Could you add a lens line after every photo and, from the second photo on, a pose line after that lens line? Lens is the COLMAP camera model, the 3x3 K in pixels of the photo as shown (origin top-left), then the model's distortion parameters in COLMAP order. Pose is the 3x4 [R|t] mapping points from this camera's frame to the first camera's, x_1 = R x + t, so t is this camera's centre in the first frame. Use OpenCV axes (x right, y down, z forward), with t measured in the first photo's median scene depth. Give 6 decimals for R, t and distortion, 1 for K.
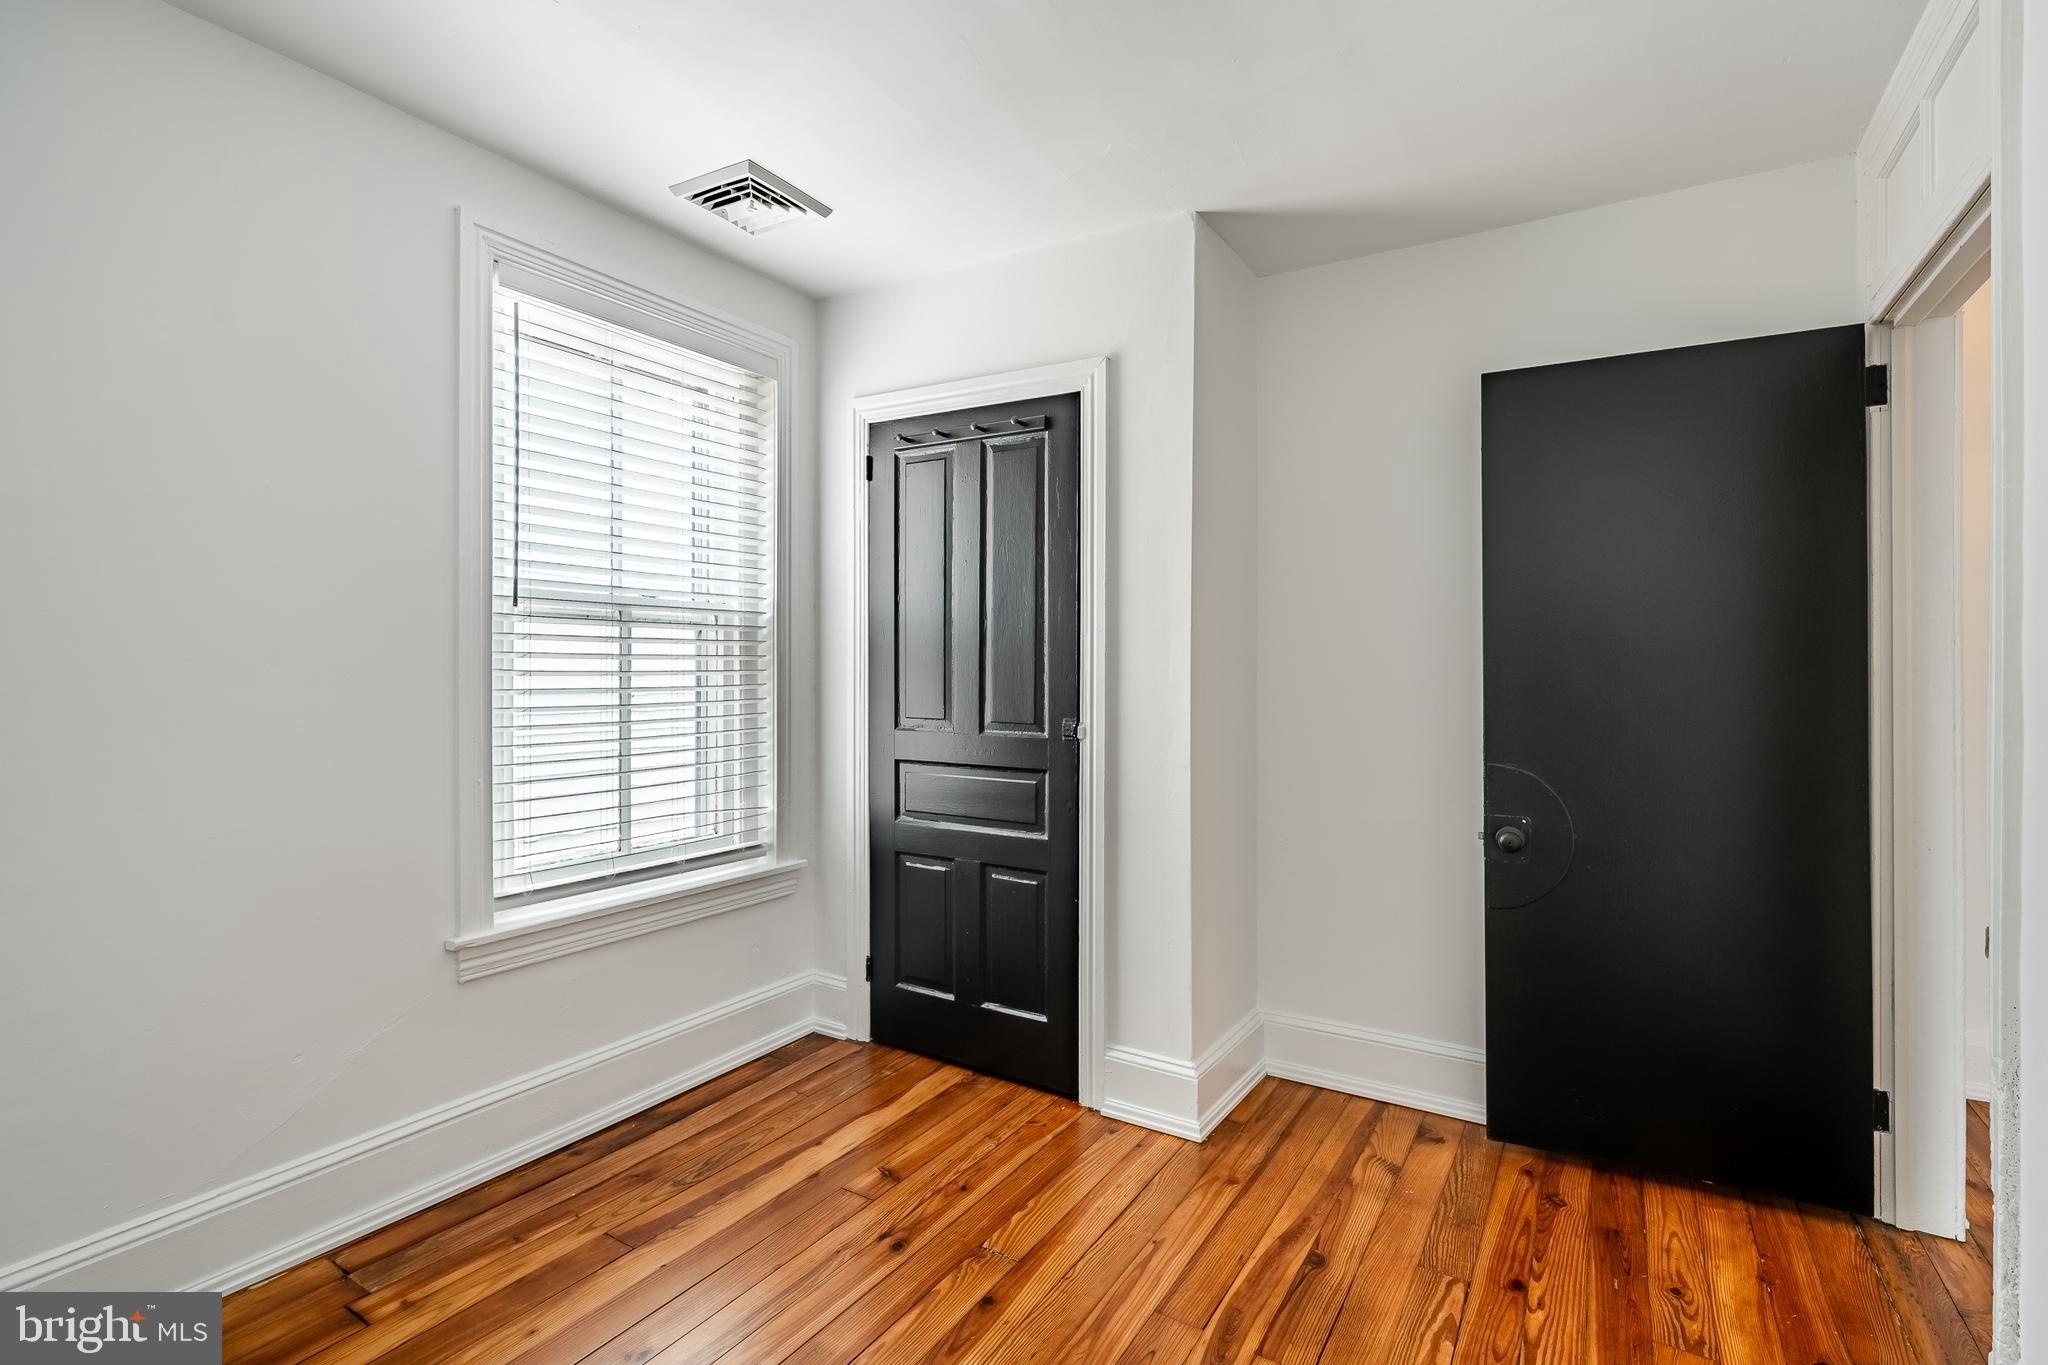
lens RADIAL K [[973.2, 0, 1028.3], [0, 973.2, 676.1], [0, 0, 1]] dist [0.000114, -0.000776]
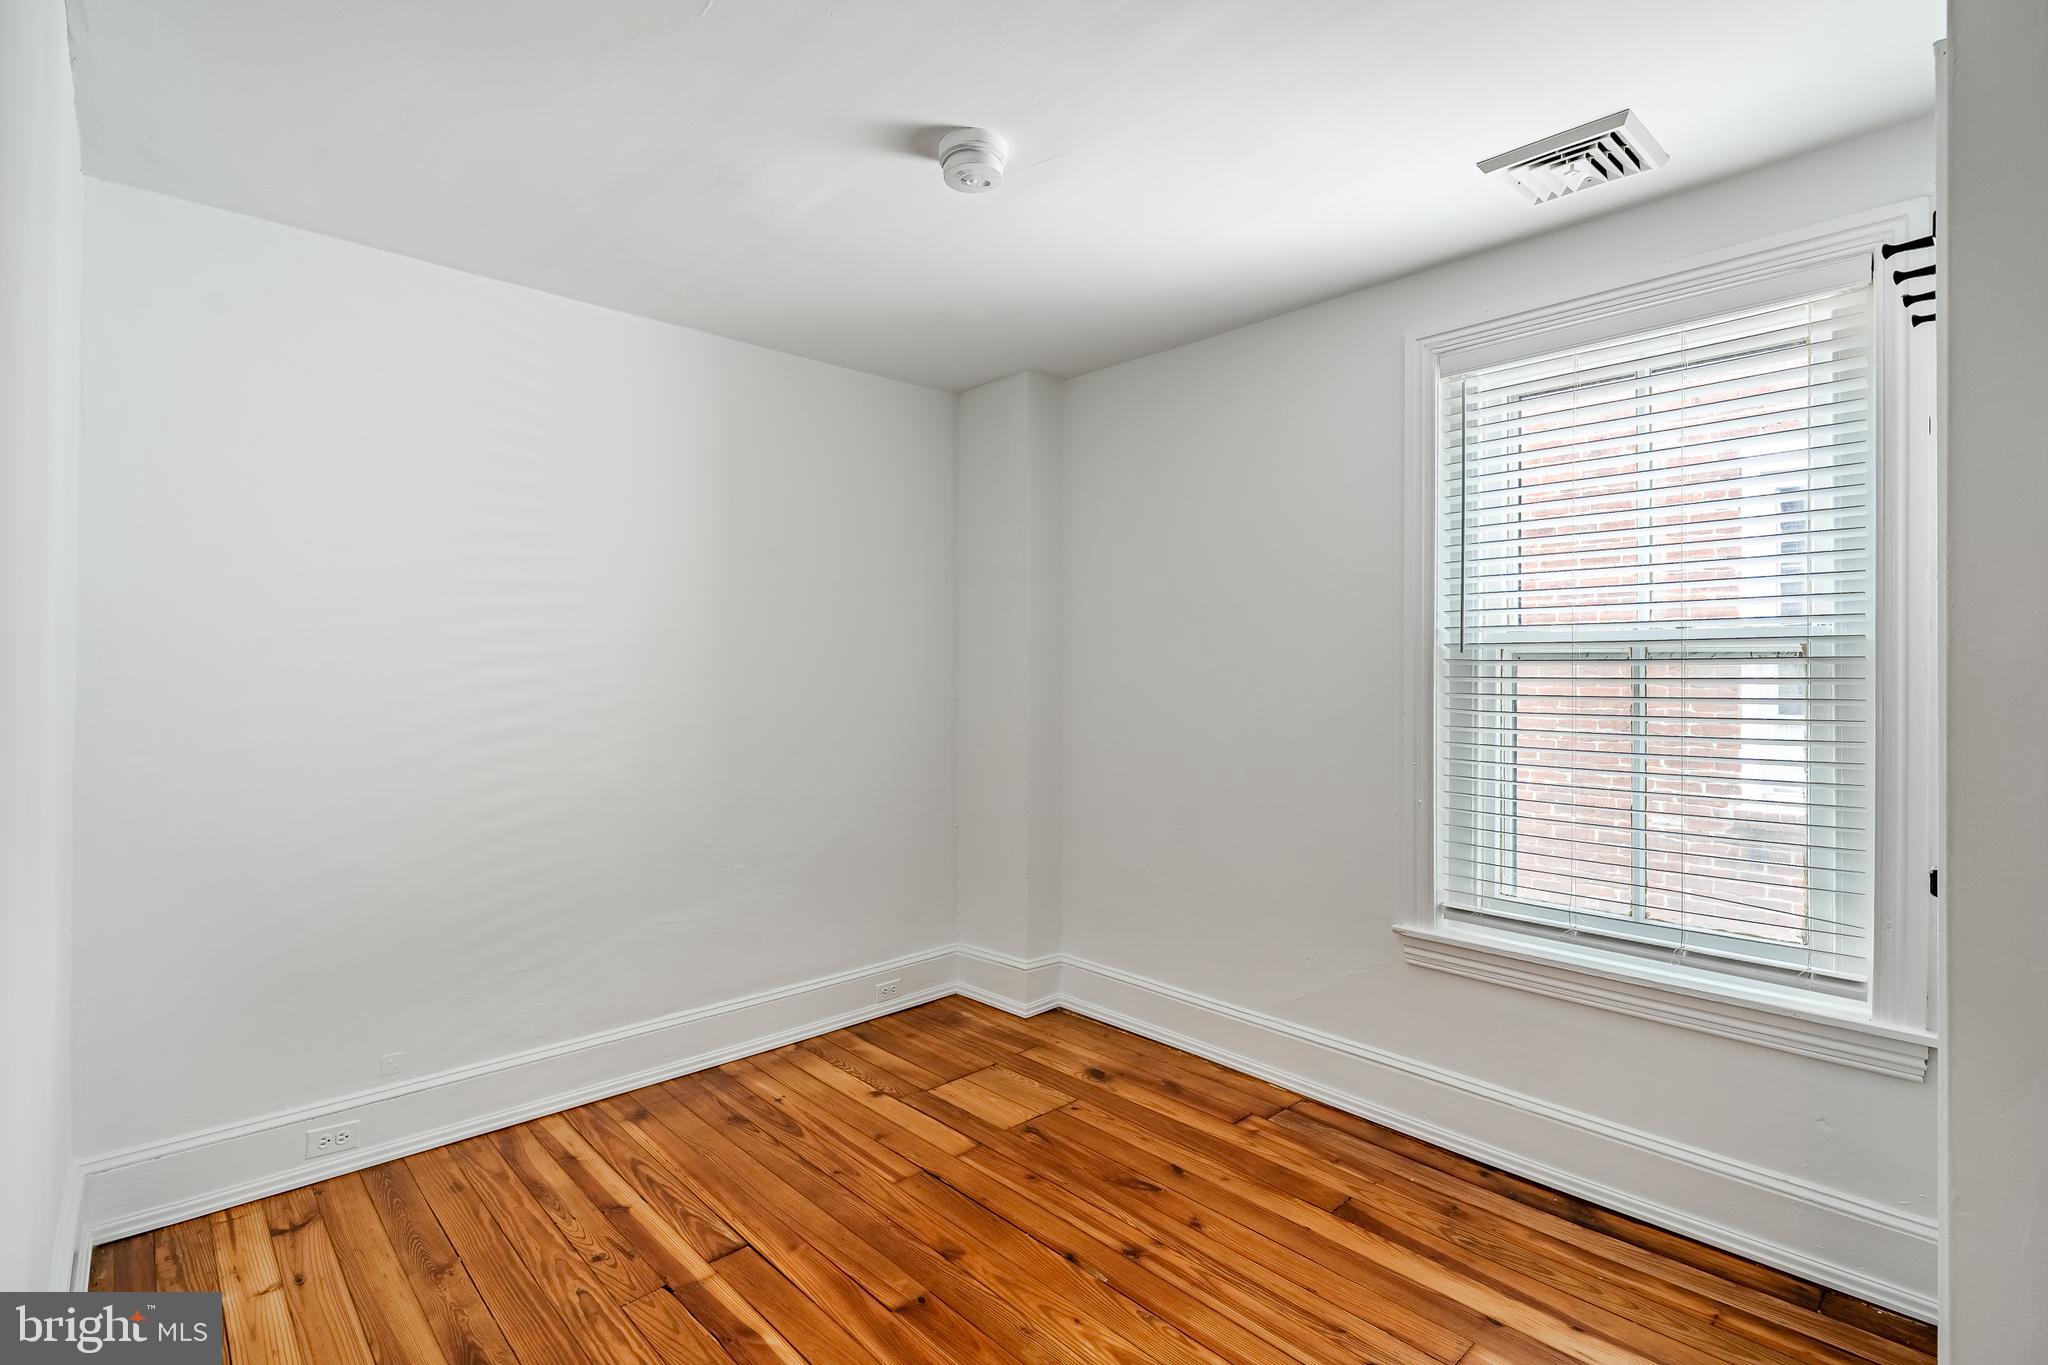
lens RADIAL K [[973.2, 0, 1028.8], [0, 973.2, 668.3], [0, 0, 1]] dist [0.000114, -0.000776]
pose [[-0.276391, -0.014425, -0.960937, 0.676414], [-0.019352, 0.999768, -0.009442, -0.032700], [0.960850, 0.015986, -0.276606, 0.804210]]
